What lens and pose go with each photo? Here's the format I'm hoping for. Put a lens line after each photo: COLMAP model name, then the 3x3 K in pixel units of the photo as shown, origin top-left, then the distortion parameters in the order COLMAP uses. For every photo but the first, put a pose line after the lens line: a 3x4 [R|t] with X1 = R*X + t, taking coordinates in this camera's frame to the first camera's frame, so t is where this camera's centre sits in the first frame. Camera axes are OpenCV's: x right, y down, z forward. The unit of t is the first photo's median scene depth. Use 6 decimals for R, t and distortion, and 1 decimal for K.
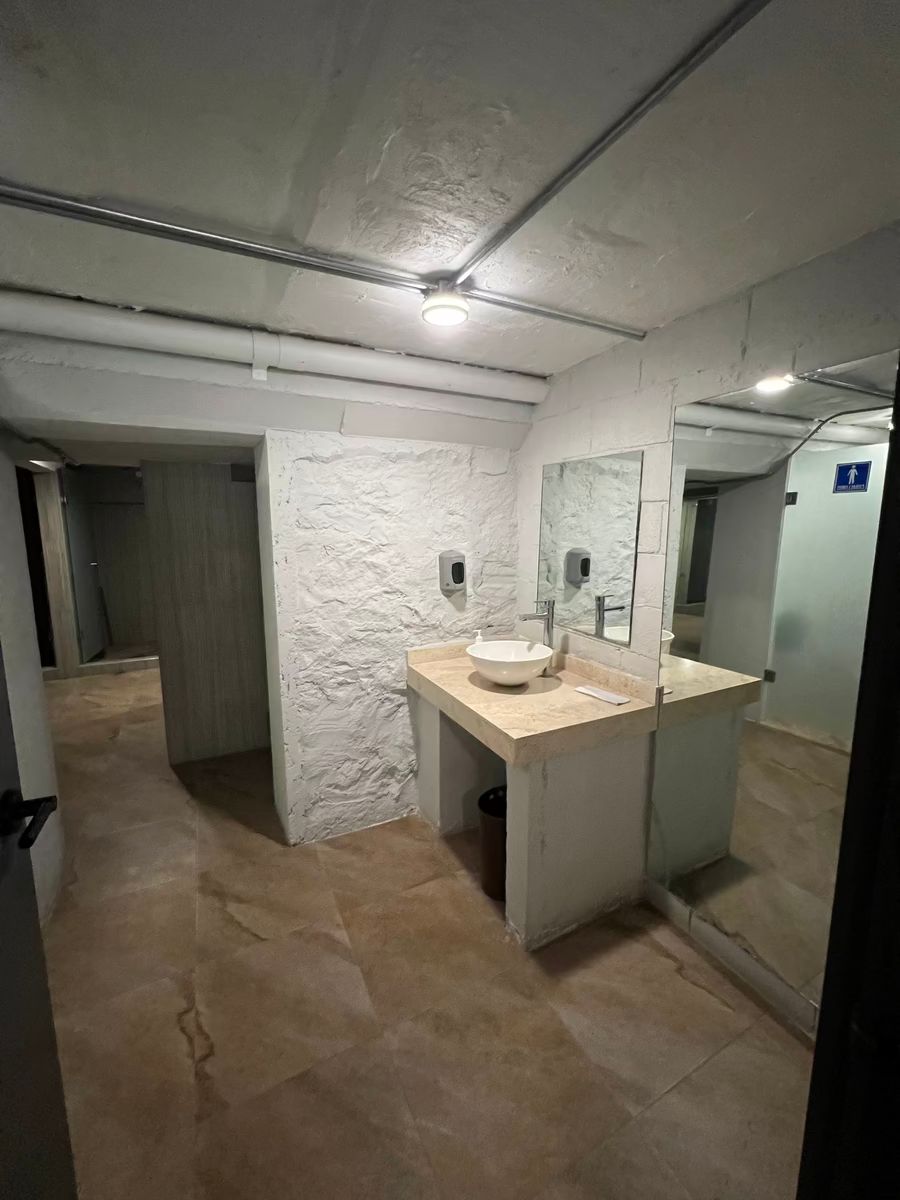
lens RADIAL K [[488.8, 0, 450.0], [0, 488.8, 600.0], [0, 0, 1]] dist [-0.000581, -0.000025]
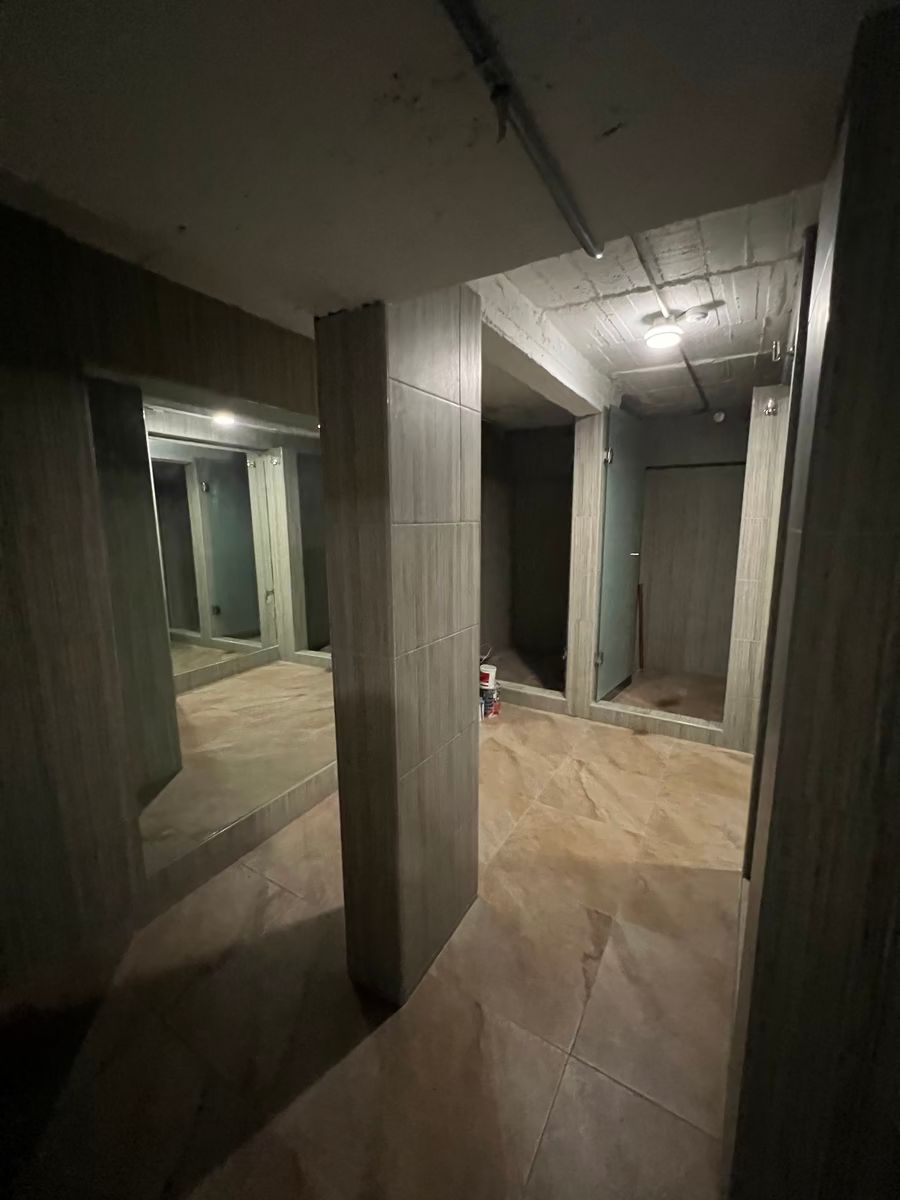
lens RADIAL K [[487.2, 0, 450.0], [0, 487.2, 600.0], [0, 0, 1]] dist [-0.000608, -0.000718]
pose [[0.526779, 0.132742, -0.839573, -0.311678], [-0.120111, 0.989444, 0.081076, -0.037846], [0.841473, 0.058133, 0.537163, 0.461584]]
